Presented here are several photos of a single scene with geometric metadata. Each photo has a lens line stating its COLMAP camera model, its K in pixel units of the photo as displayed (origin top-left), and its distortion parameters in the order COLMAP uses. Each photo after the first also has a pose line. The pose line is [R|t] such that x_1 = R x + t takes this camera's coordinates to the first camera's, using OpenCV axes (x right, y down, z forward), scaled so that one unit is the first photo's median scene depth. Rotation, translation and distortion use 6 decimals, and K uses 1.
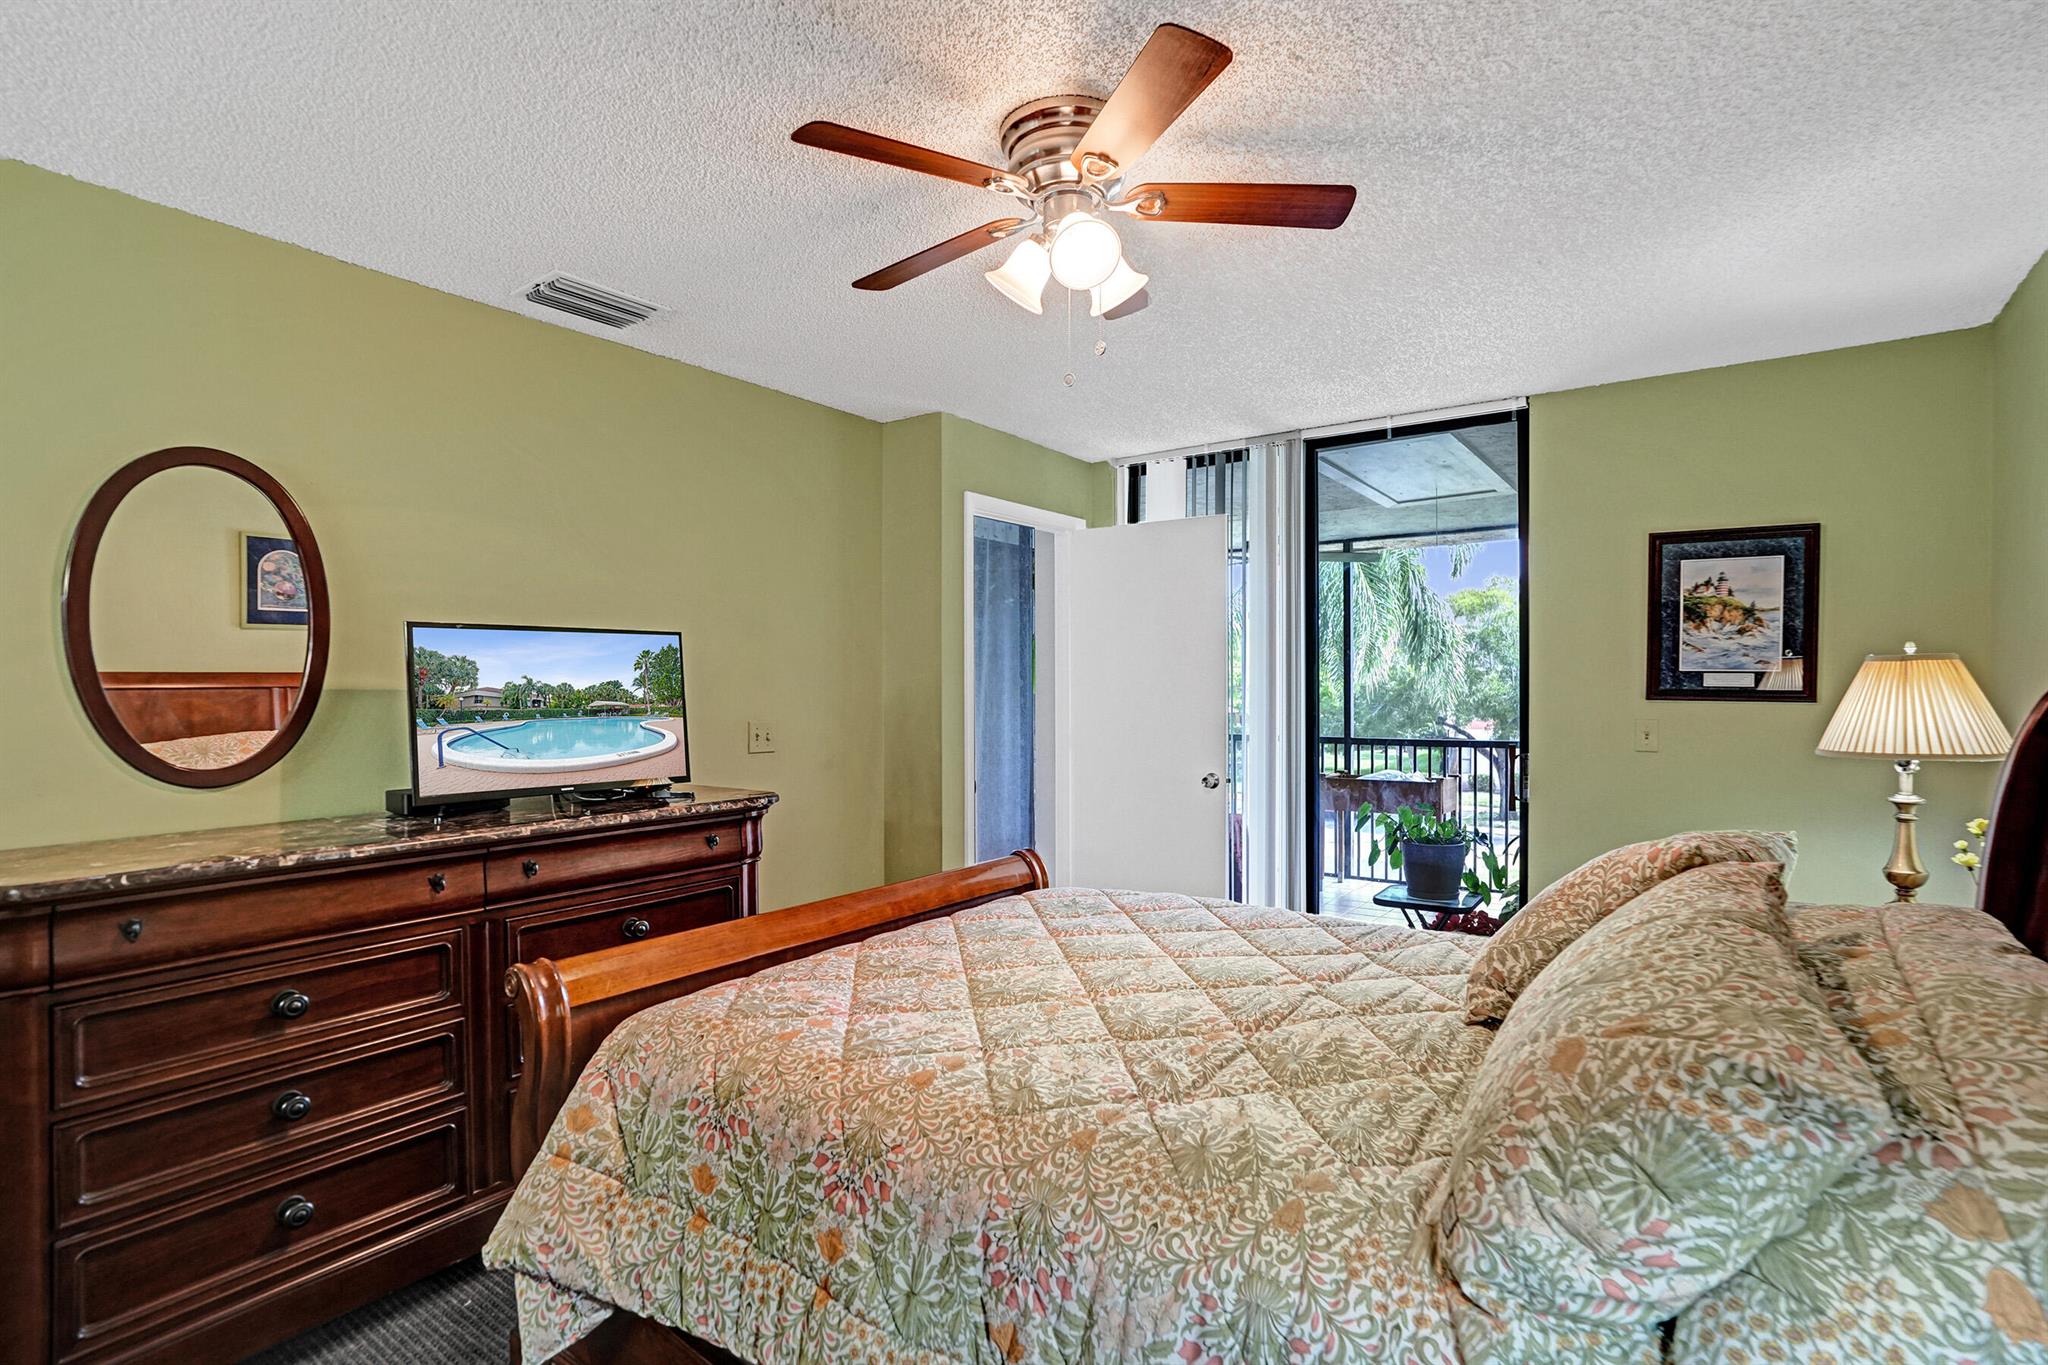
lens RADIAL K [[993.7, 0, 1015.3], [0, 993.7, 687.5], [0, 0, 1]] dist [-0.050603, 0.021168]
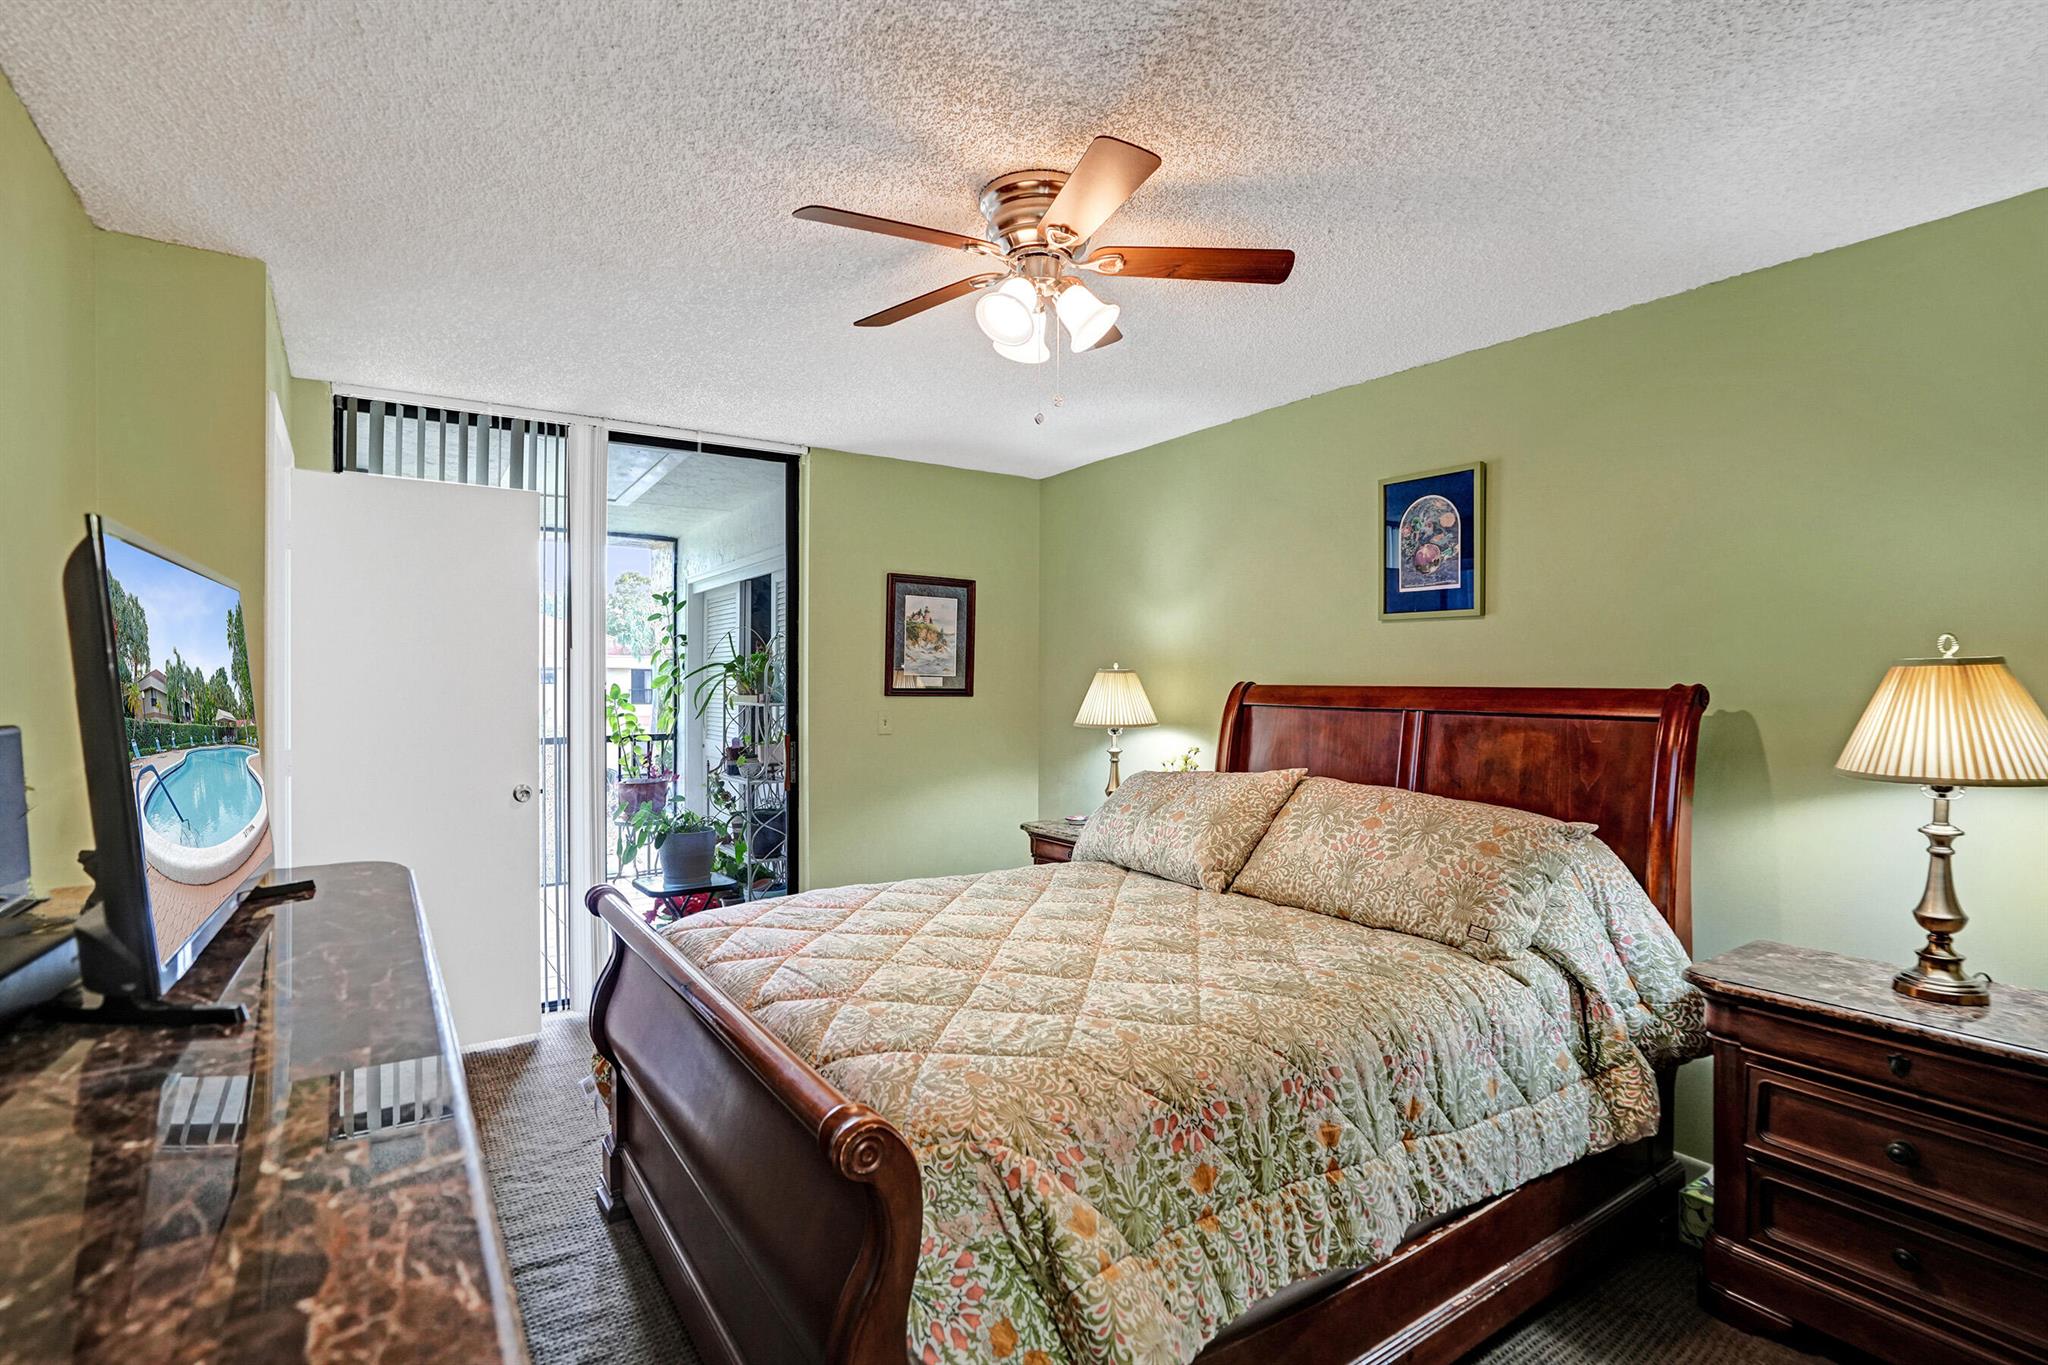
lens RADIAL K [[993.7, 0, 1018.6], [0, 993.7, 681.3], [0, 0, 1]] dist [-0.050603, 0.021168]
pose [[0.340265, 0.004171, 0.940320, -0.601448], [-0.001350, 0.999991, -0.003947, -0.002512], [-0.940329, 0.000073, 0.340268, 0.376596]]
